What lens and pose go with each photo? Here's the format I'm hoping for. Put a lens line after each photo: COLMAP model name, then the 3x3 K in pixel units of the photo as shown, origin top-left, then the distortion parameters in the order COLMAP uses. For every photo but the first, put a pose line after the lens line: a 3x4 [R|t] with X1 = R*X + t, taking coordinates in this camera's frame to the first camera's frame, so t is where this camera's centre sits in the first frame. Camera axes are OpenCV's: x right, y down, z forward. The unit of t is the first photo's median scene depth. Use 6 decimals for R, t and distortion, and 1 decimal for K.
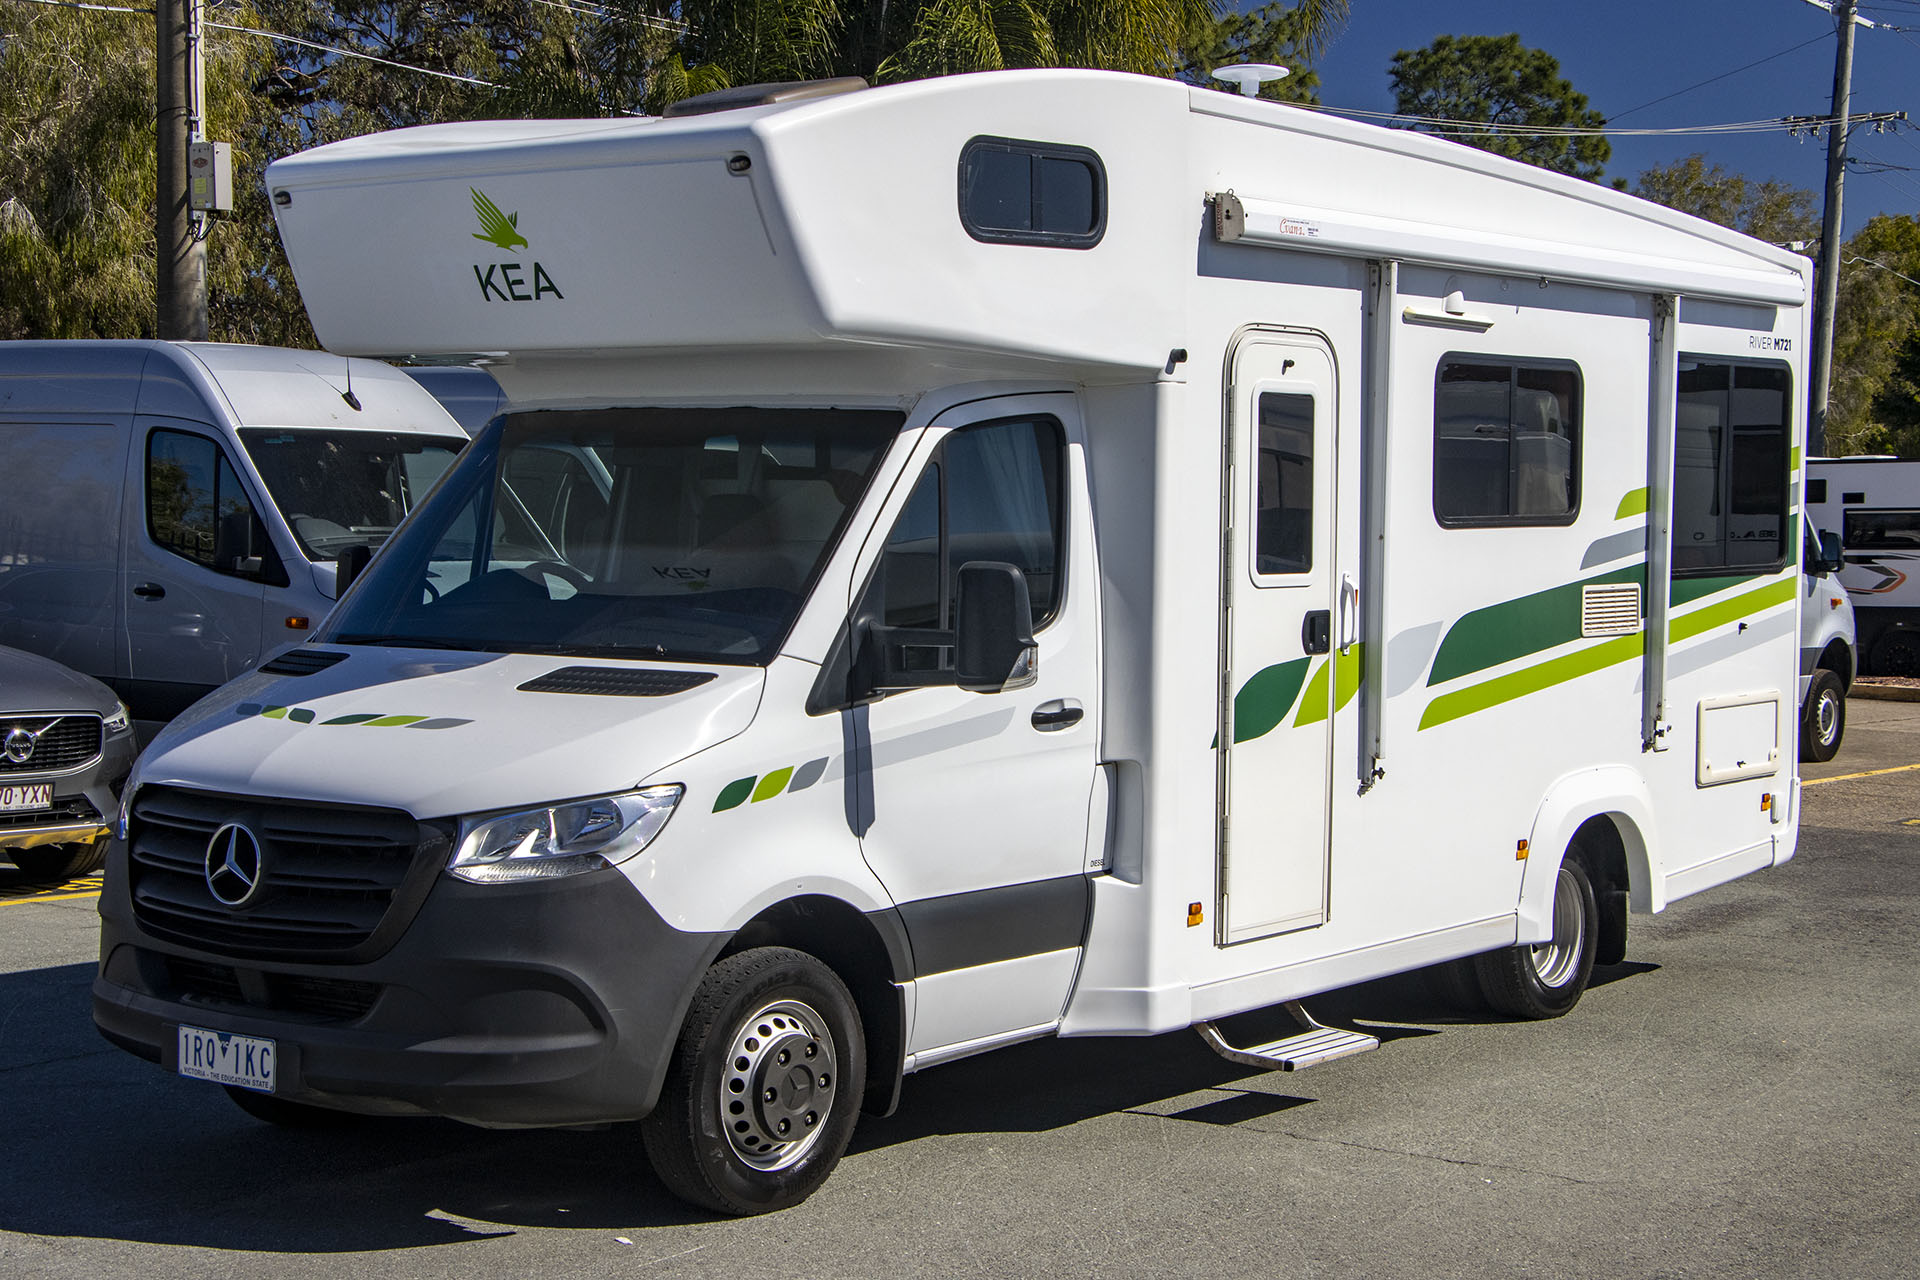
lens RADIAL K [[2971.8, 0, 962.1], [0, 2971.8, 613.7], [0, 0, 1]] dist [0.111658, 0.041414]
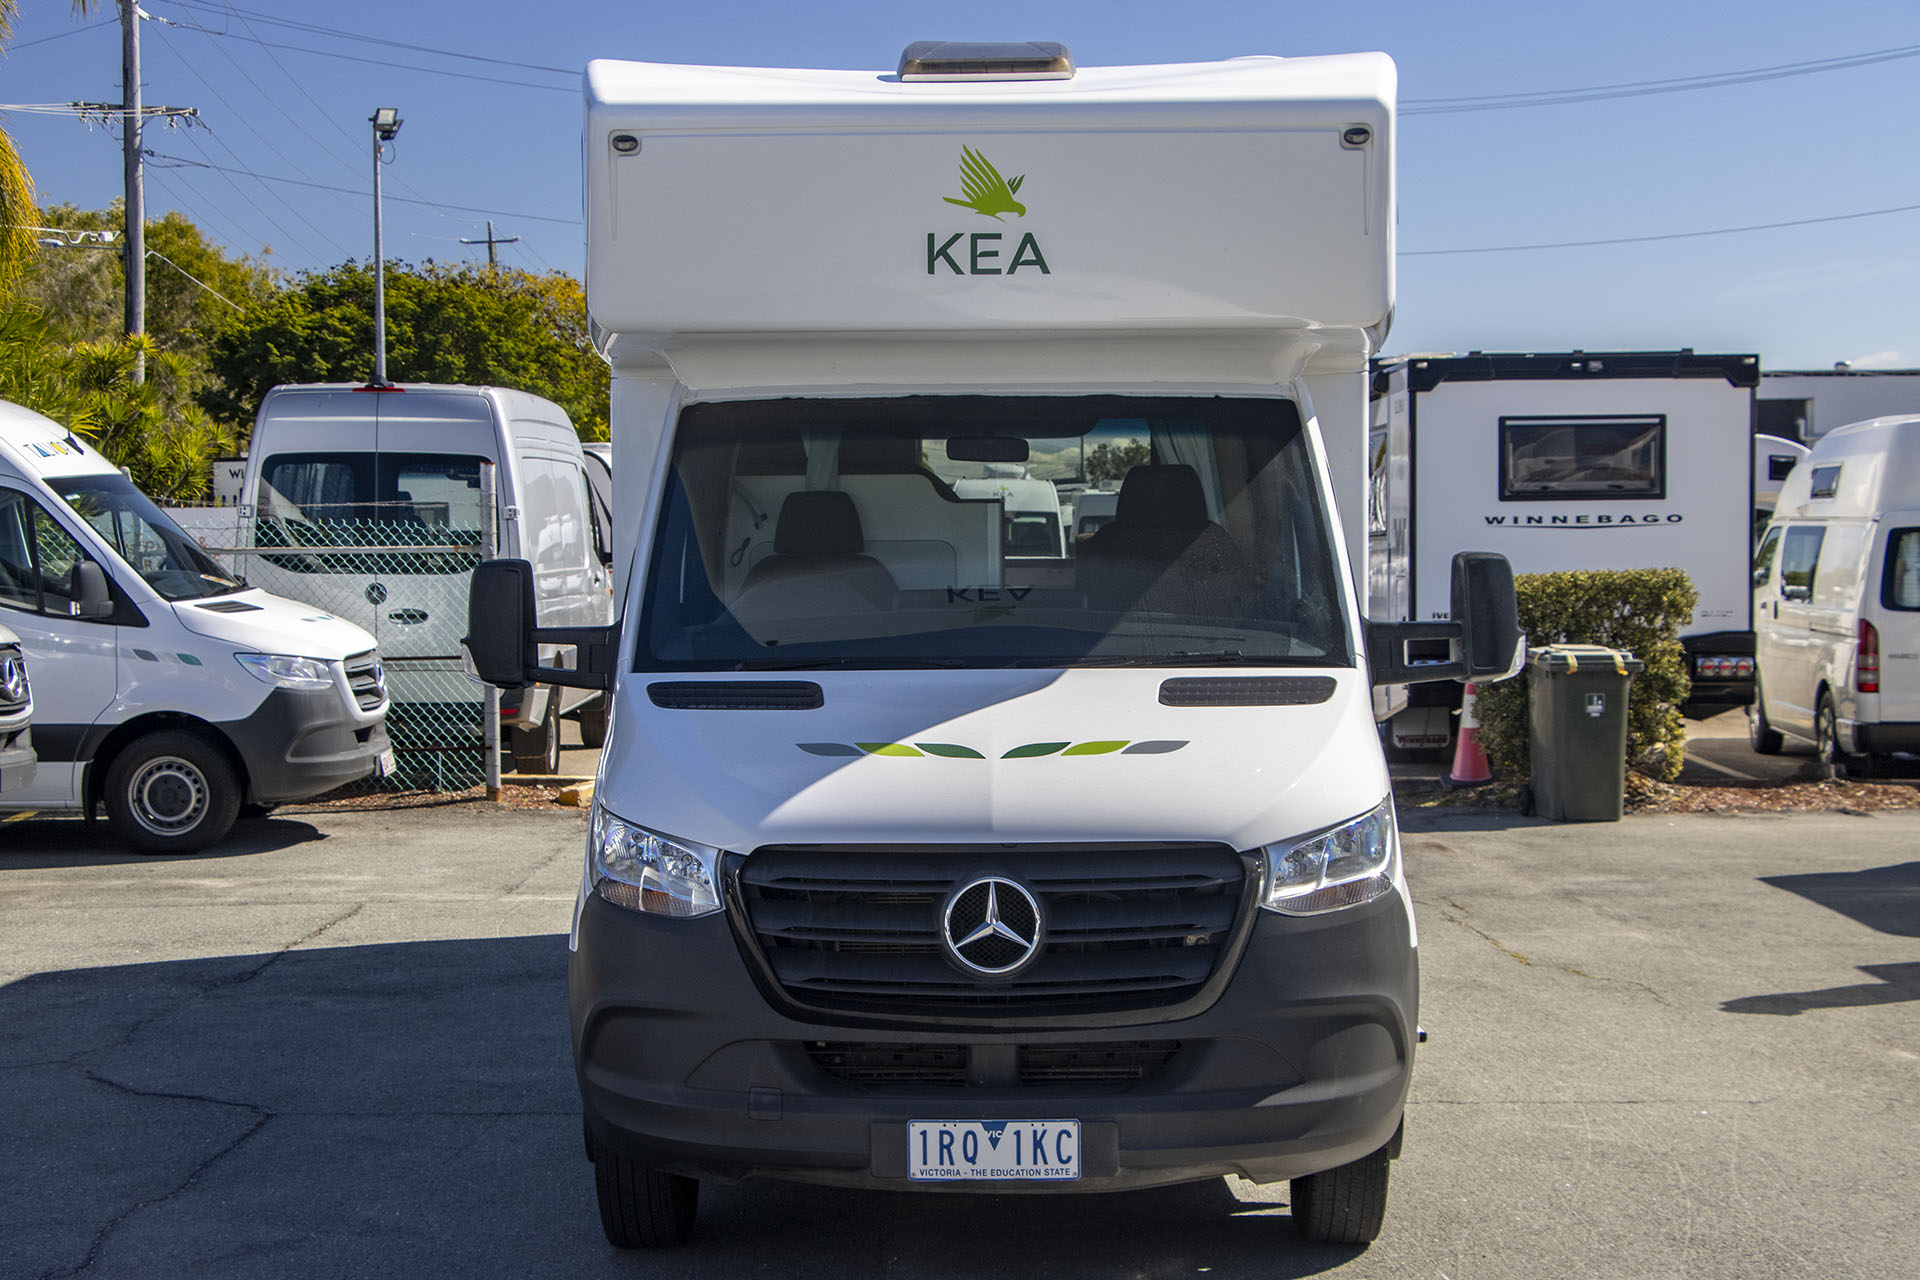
lens RADIAL K [[2973.3, 0, 961.7], [0, 2973.3, 662.7], [0, 0, 1]] dist [0.132380, 0.117373]
pose [[0.797338, -0.048533, 0.601578, -0.752184], [0.037947, 0.998821, 0.030286, -0.017767], [-0.602338, -0.001320, 0.798240, 0.317541]]
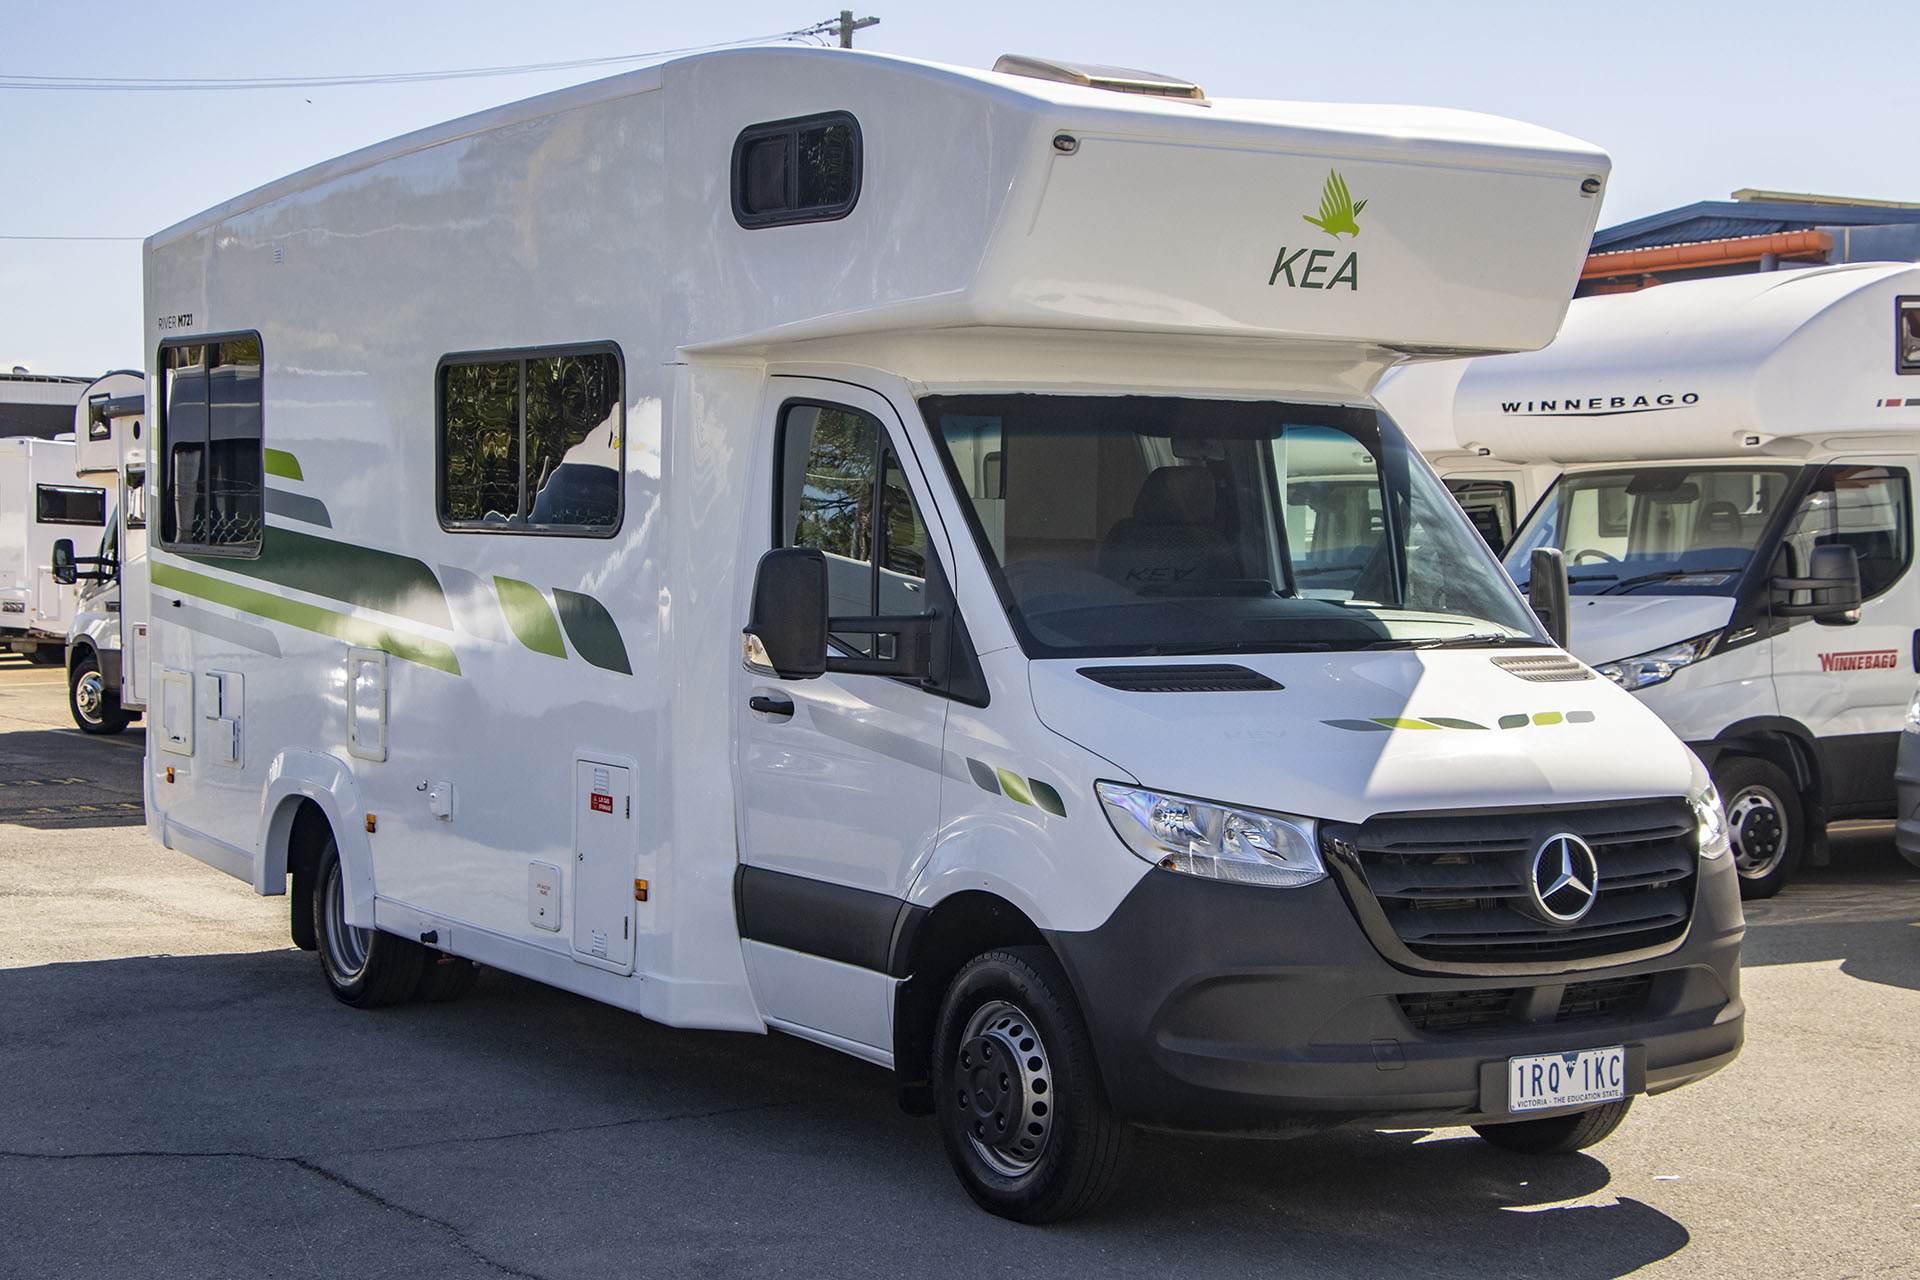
lens RADIAL K [[3025.9, 0, 960.0], [0, 3025.9, 640.0], [0, 0, 1]] dist [0.162827, 0.056790]
pose [[0.339500, -0.046627, 0.939450, -1.208920], [0.029142, 0.998813, 0.039042, -0.035587], [-0.940155, 0.014122, 0.340455, 0.837319]]
